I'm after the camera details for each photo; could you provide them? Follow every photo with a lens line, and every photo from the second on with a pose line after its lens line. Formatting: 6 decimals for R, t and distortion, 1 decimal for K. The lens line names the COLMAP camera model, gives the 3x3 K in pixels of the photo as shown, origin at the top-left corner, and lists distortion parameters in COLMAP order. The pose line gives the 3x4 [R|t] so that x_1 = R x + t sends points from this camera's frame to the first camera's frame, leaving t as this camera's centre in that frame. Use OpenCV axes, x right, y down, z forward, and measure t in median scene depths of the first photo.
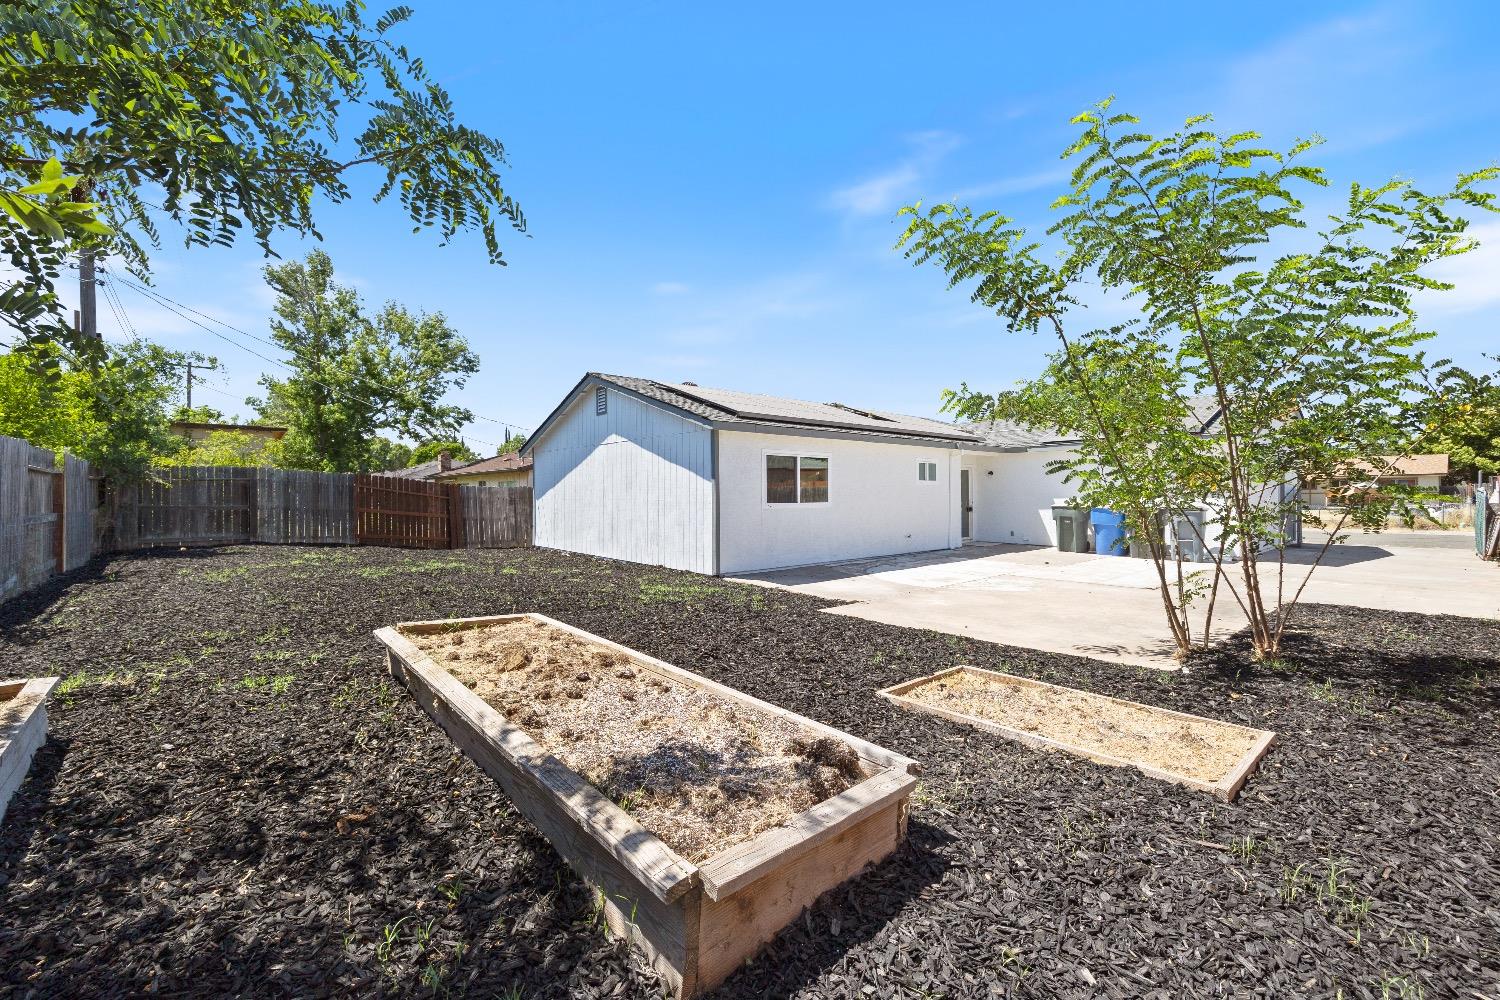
lens RADIAL K [[607.1, 0, 749.4], [0, 607.1, 505.2], [0, 0, 1]] dist [0.001116, 0.000233]
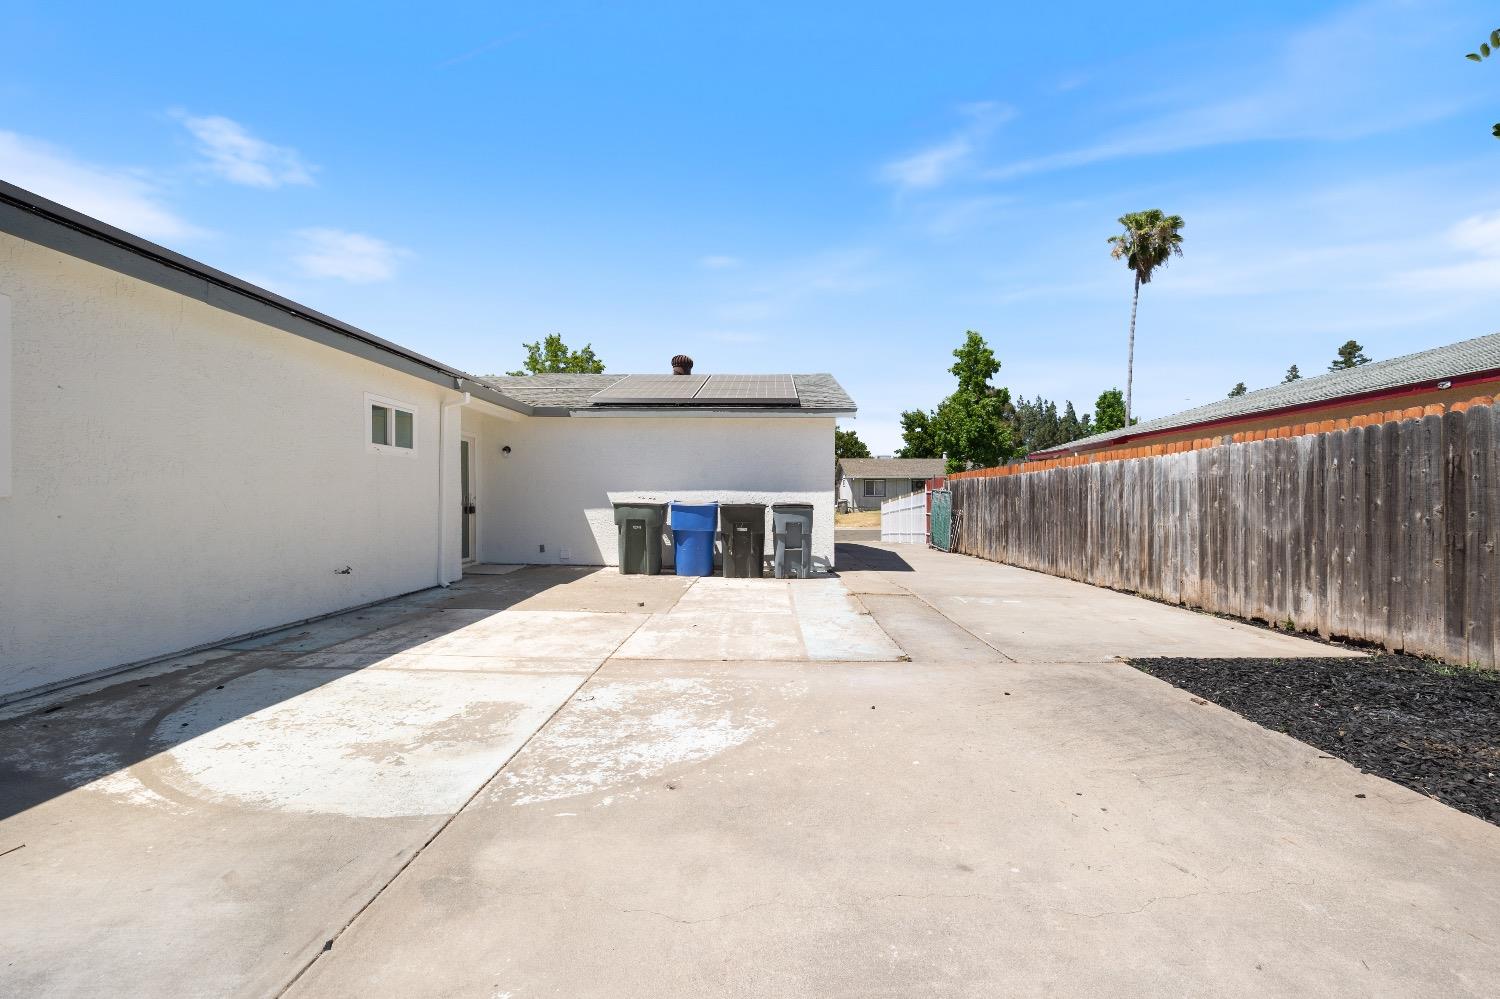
lens RADIAL K [[607.1, 0, 750.4], [0, 607.1, 505.2], [0, 0, 1]] dist [0.001116, 0.000233]
pose [[0.677566, -0.001520, 0.735460, 0.141057], [0.002263, 0.999997, -0.000018, 0.004050], [-0.735458, 0.001677, 0.677568, 0.498265]]
